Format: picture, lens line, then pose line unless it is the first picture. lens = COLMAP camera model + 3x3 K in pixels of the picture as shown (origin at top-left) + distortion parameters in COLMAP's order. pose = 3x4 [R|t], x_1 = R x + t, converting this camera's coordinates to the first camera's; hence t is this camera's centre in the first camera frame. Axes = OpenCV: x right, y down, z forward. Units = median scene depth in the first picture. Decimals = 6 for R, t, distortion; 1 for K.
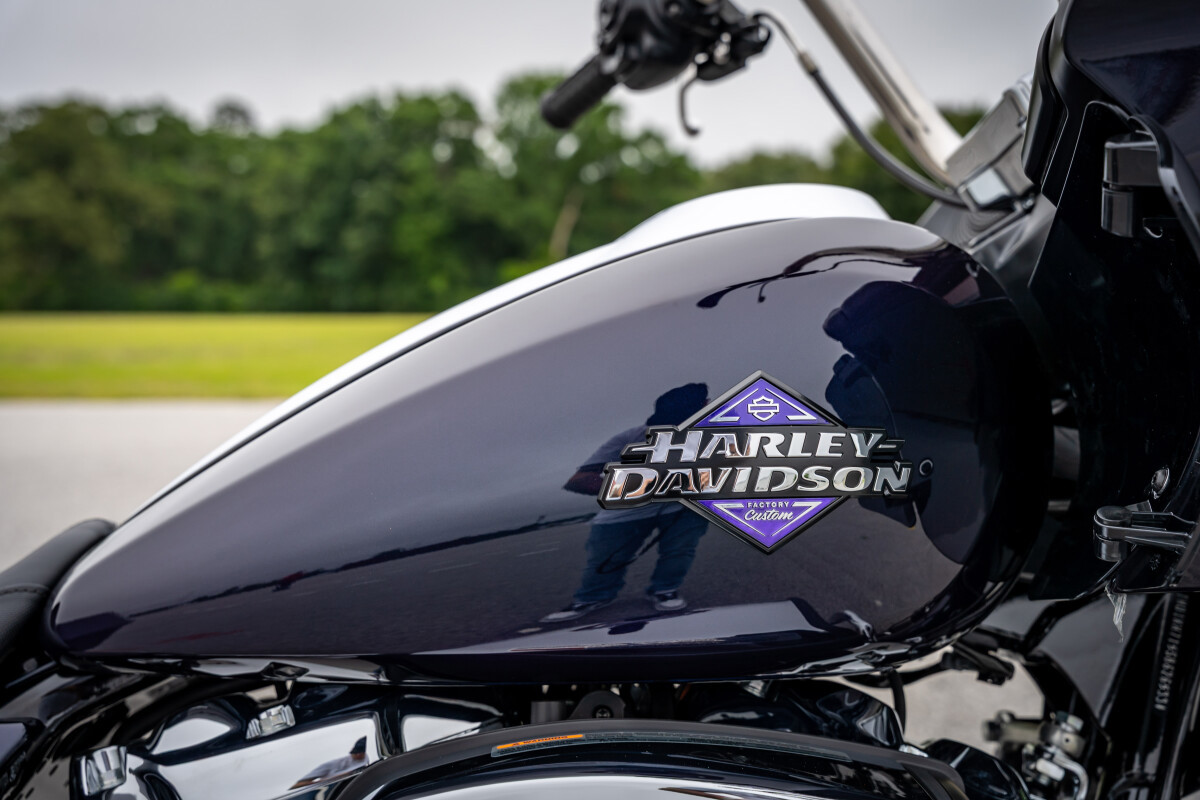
lens RADIAL K [[1550.9, 0, 600.0], [0, 1550.9, 400.0], [0, 0, 1]] dist [0.003707, 0.001063]
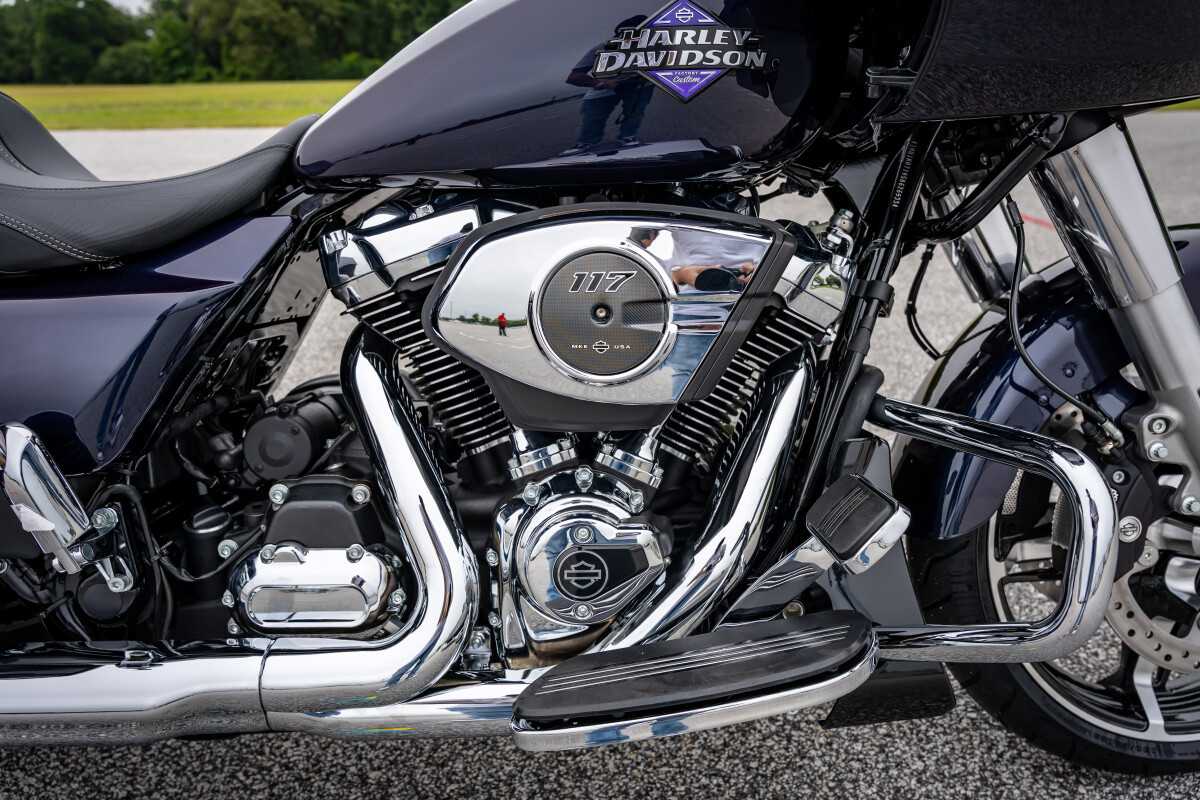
lens RADIAL K [[845.3, 0, 600.0], [0, 845.3, 400.0], [0, 0, 1]] dist [-0.002015, -0.000997]
pose [[0.999815, -0.019089, -0.002454, 0.003048], [0.018925, 0.951943, 0.305690, 0.123382], [-0.003499, -0.305679, 0.952128, -0.050421]]
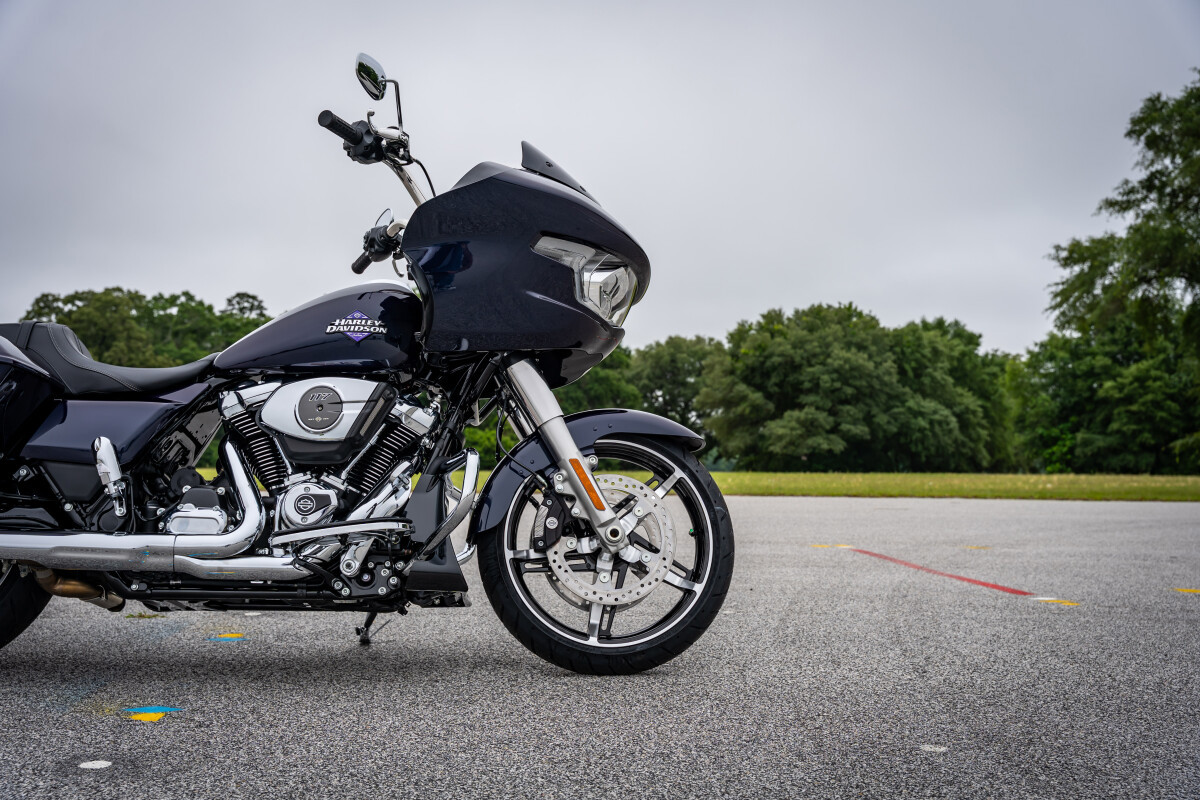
lens RADIAL K [[1337.1, 0, 600.0], [0, 1337.1, 400.0], [0, 0, 1]] dist [0.011727, 0.004792]
pose [[0.999359, 0.009659, 0.034483, 0.752097], [-0.005575, 0.993159, -0.116635, 0.791108], [-0.035373, 0.116368, 0.992576, -3.392010]]
